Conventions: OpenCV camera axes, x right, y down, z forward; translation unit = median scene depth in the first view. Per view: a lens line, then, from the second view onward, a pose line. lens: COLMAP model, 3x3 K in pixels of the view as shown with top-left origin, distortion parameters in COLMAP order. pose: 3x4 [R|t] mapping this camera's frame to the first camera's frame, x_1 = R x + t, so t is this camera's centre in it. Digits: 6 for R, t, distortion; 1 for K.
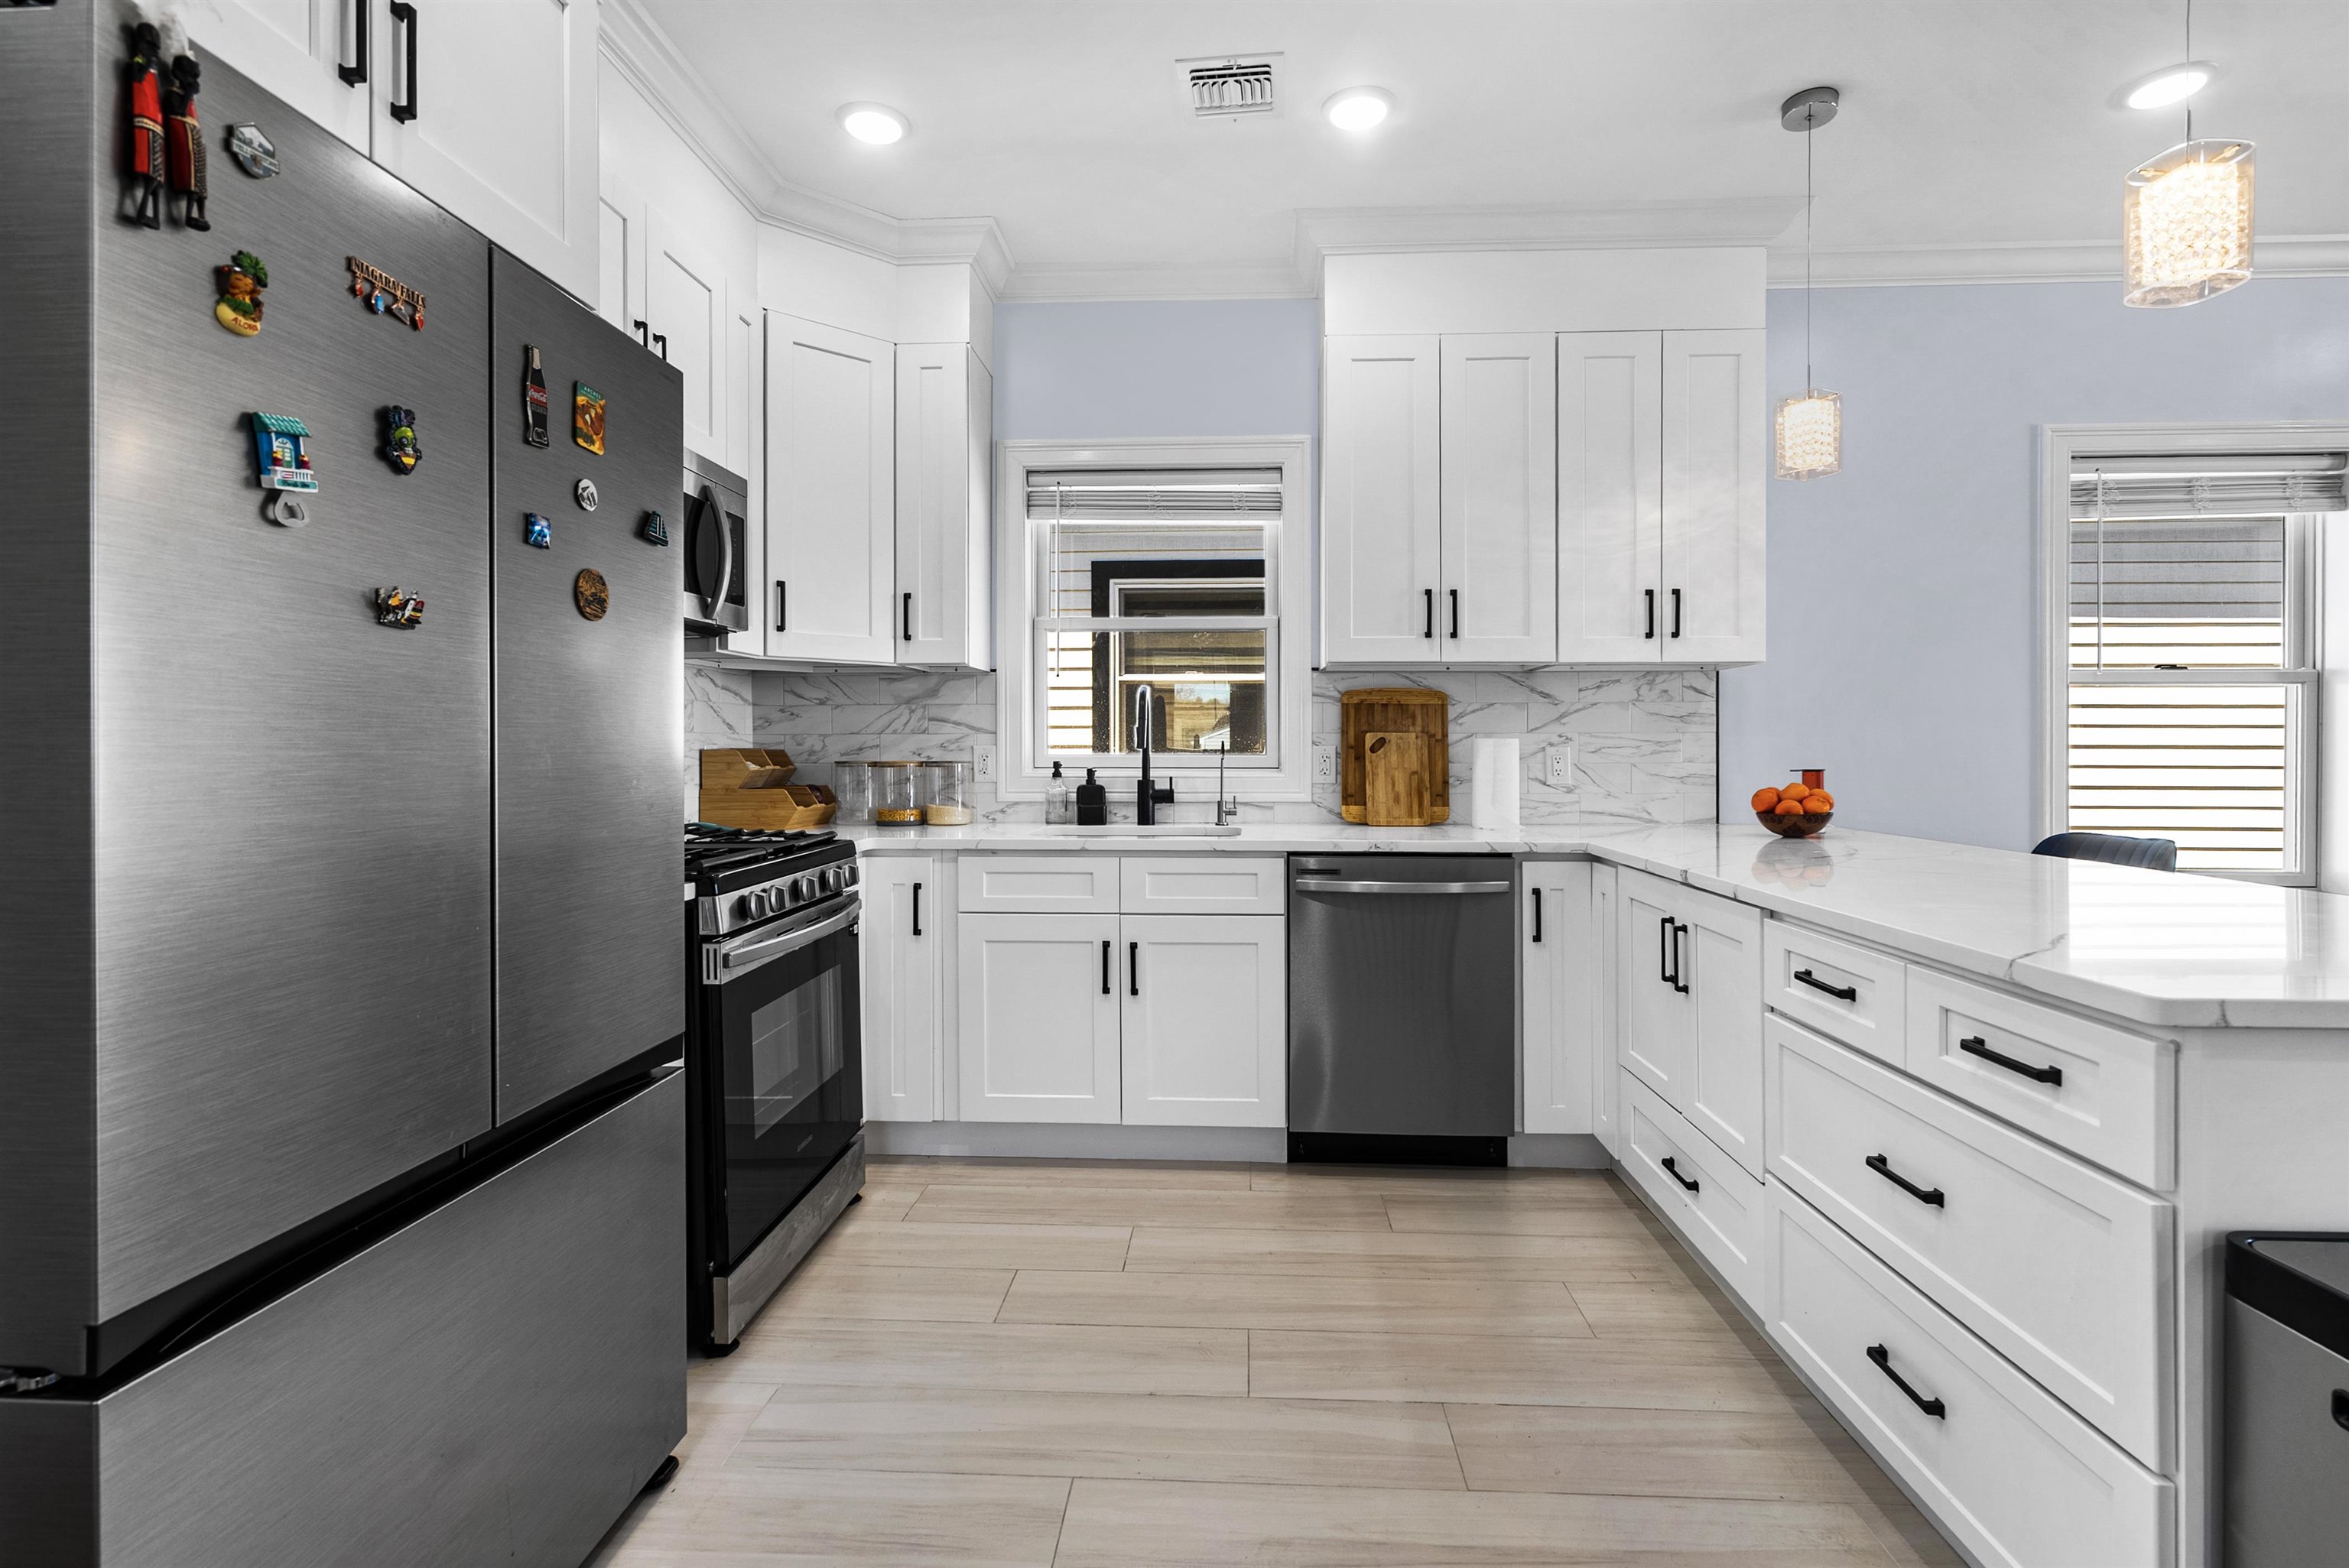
lens RADIAL K [[1079.1, 0, 1180.0], [0, 1079.1, 744.5], [0, 0, 1]] dist [0.004070, 0.001450]
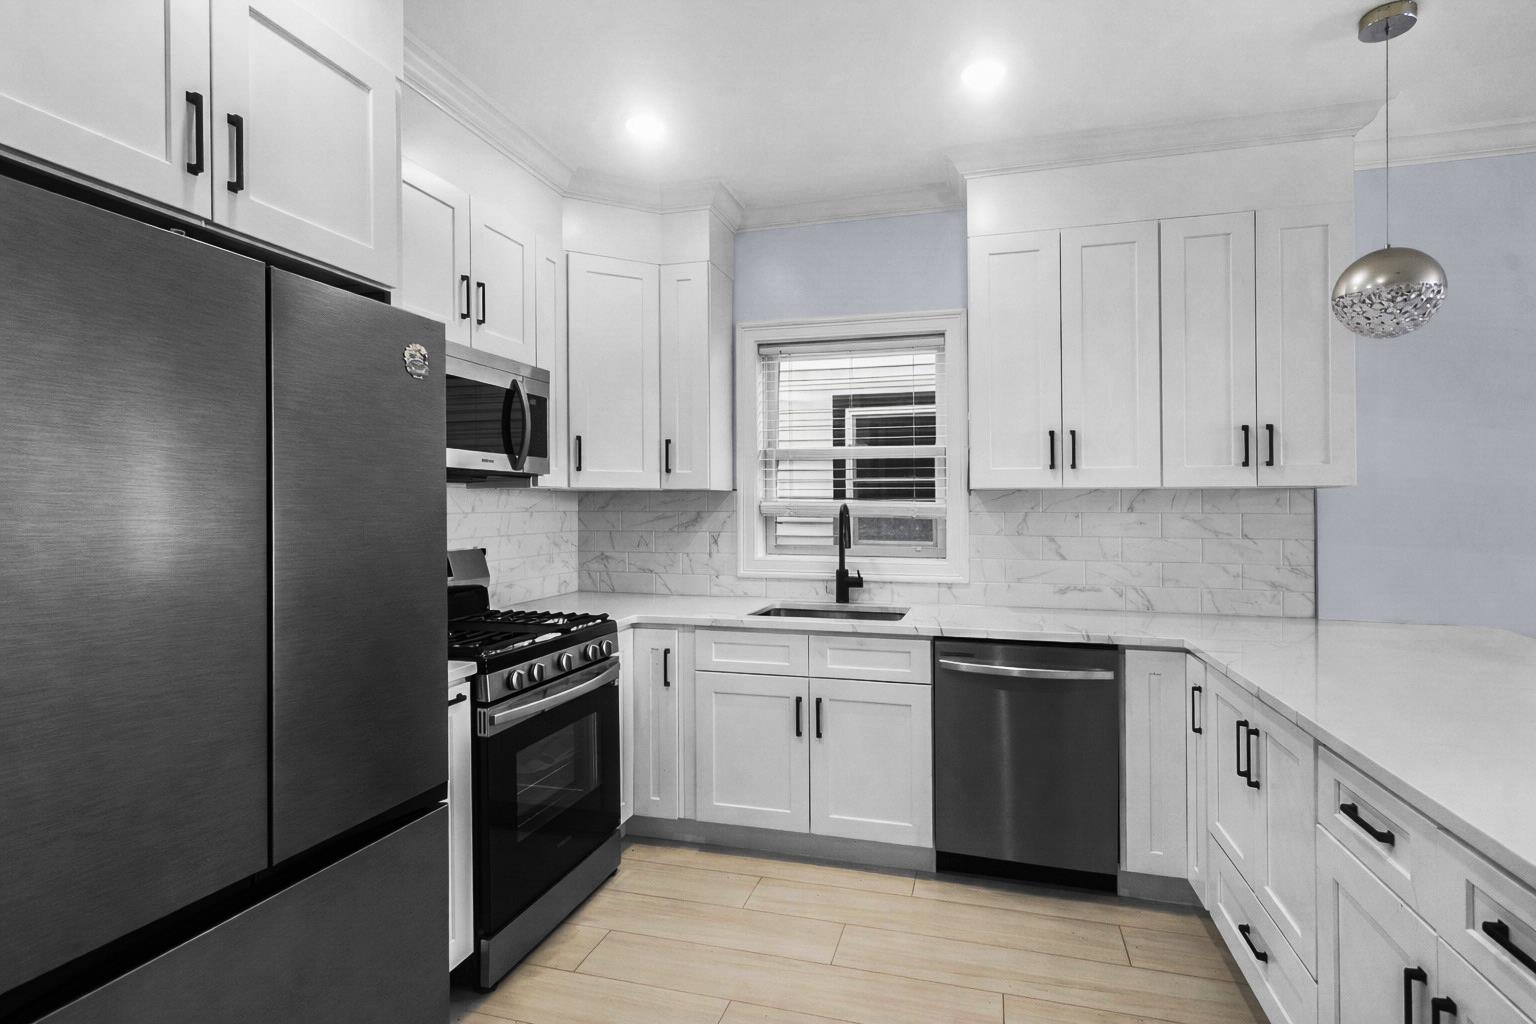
lens RADIAL K [[740.4, 0, 768.0], [0, 740.4, 512.0], [0, 0, 1]] dist [0.003179, -0.010916]
pose [[0.972874, -0.004284, -0.231298, 0.097996], [0.005622, 0.999971, 0.005126, -0.048234], [0.231269, -0.006288, 0.972870, 0.079334]]
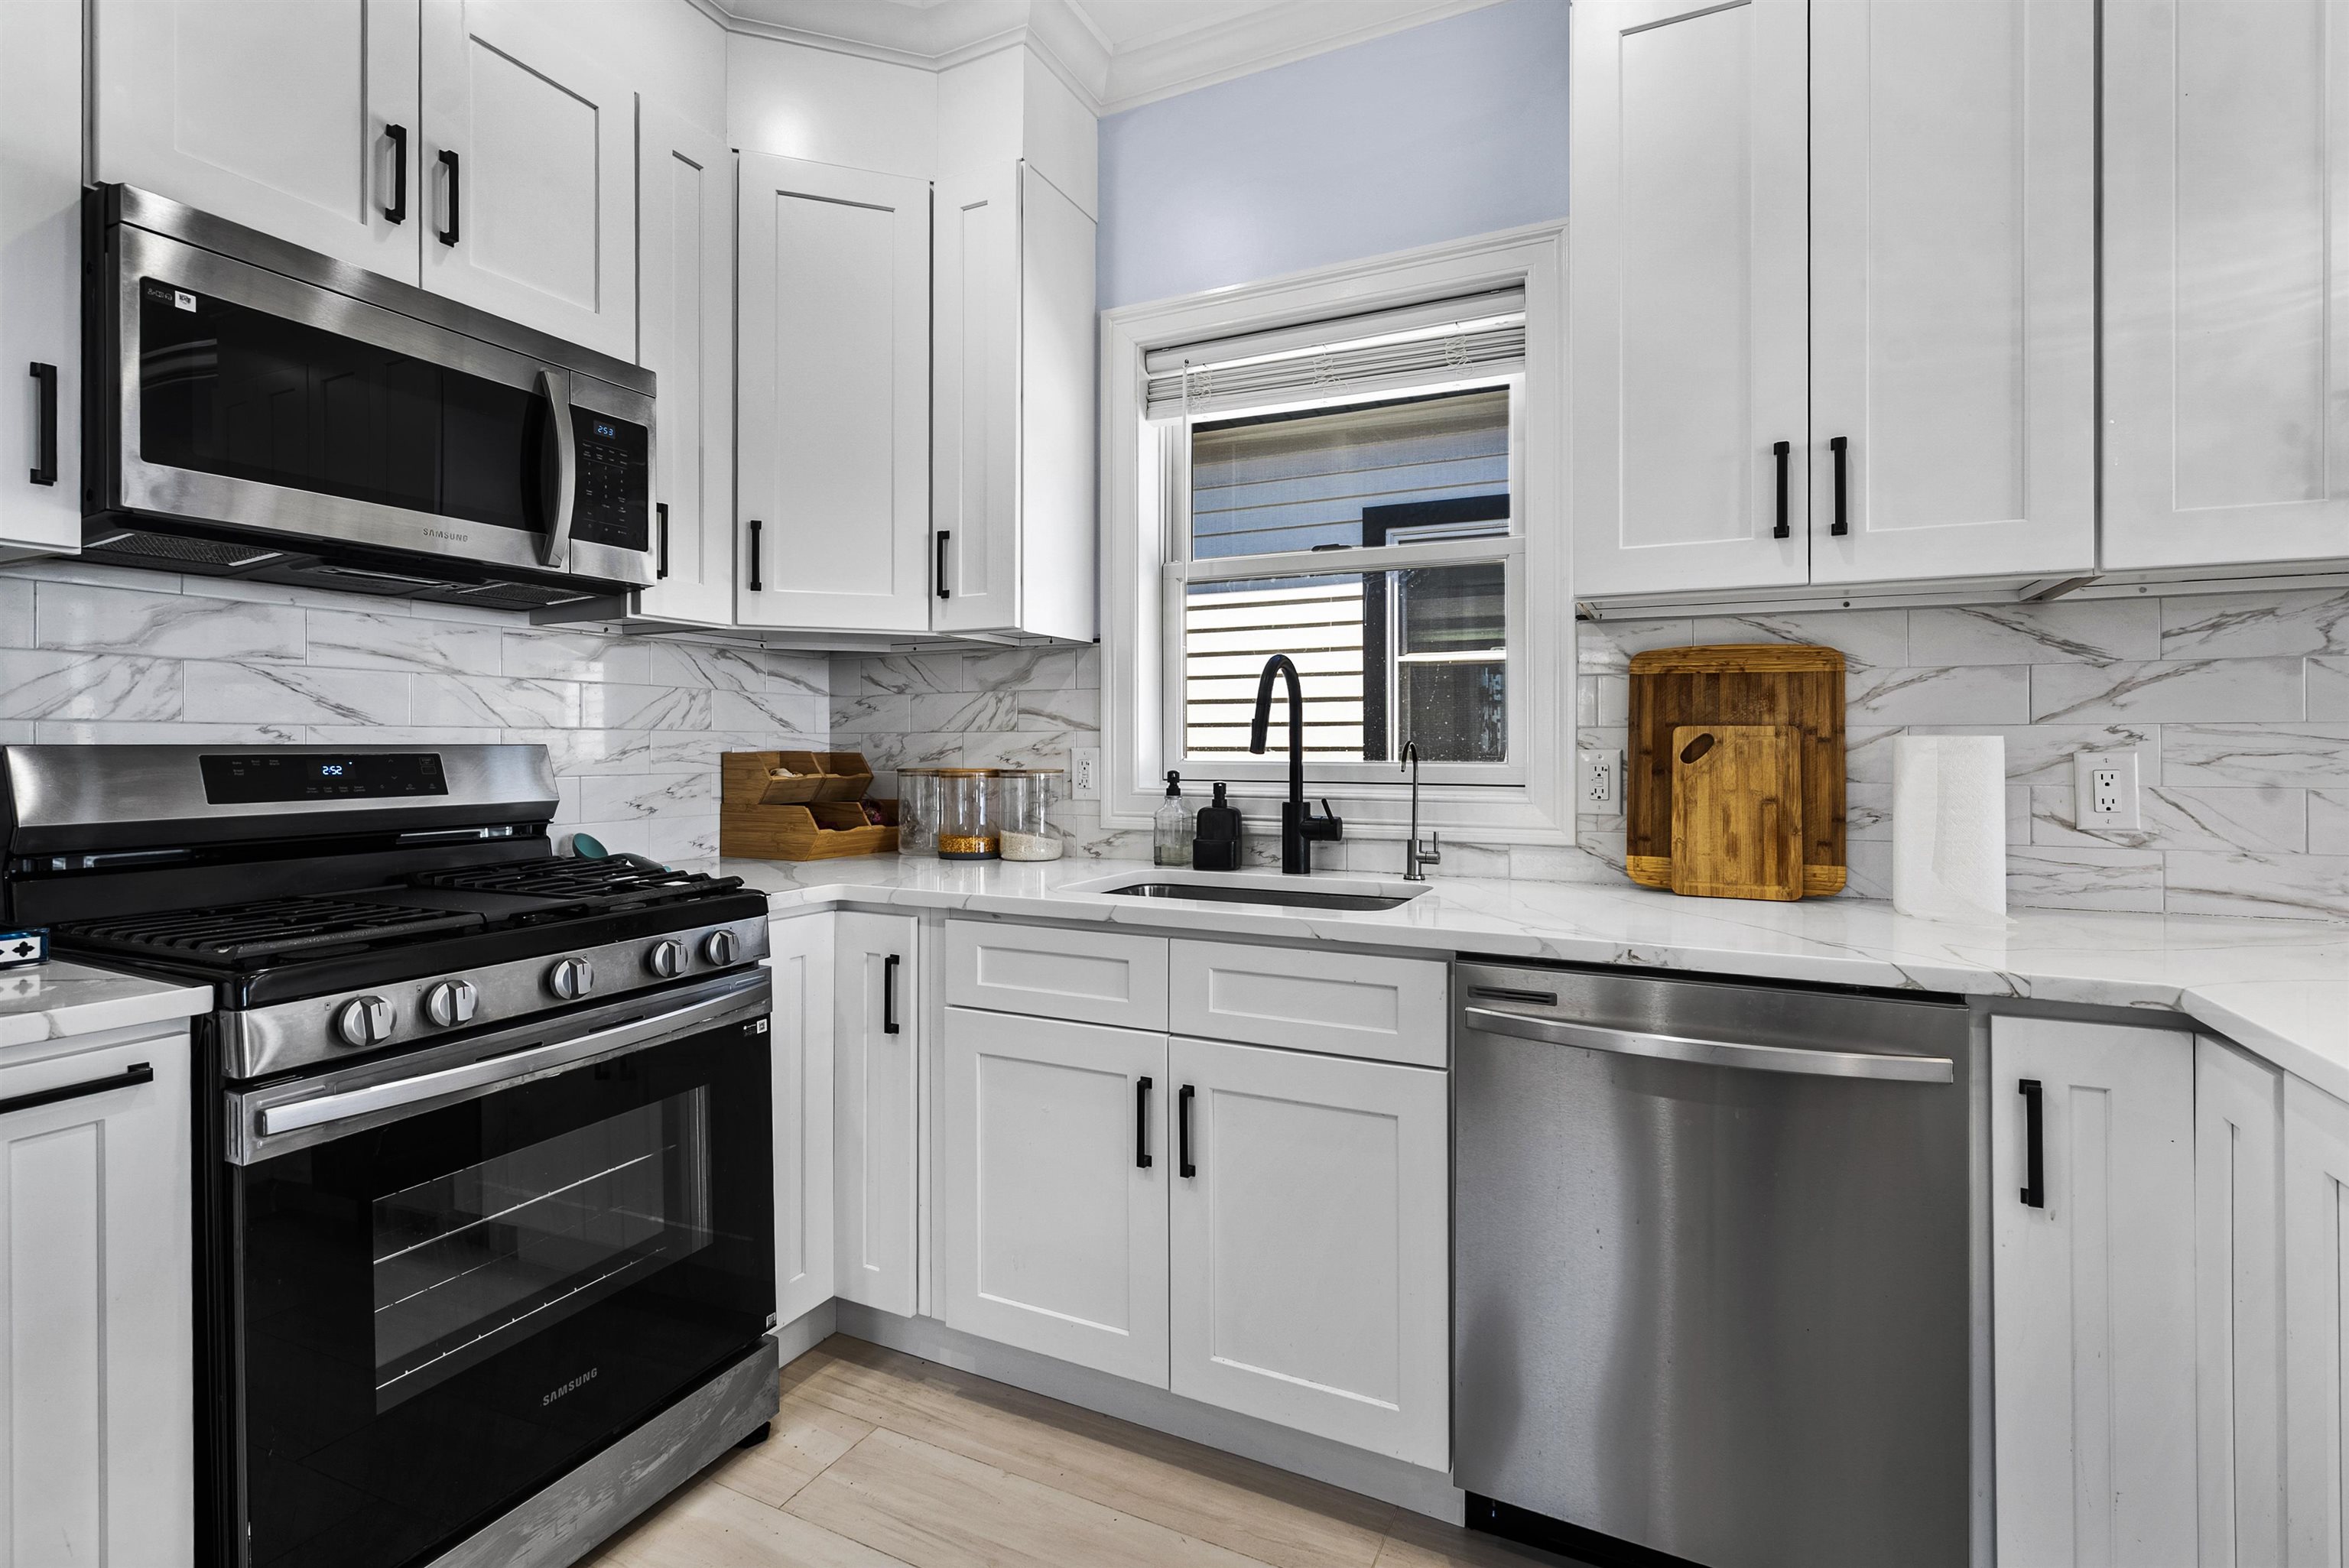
lens RADIAL K [[1079.1, 0, 1180.0], [0, 1079.1, 744.5], [0, 0, 1]] dist [0.004070, 0.001450]
pose [[0.924574, 0.000494, -0.381002, 0.154152], [-0.000637, 1.000000, -0.000248, -0.001159], [0.381002, 0.000471, 0.924574, 0.400520]]
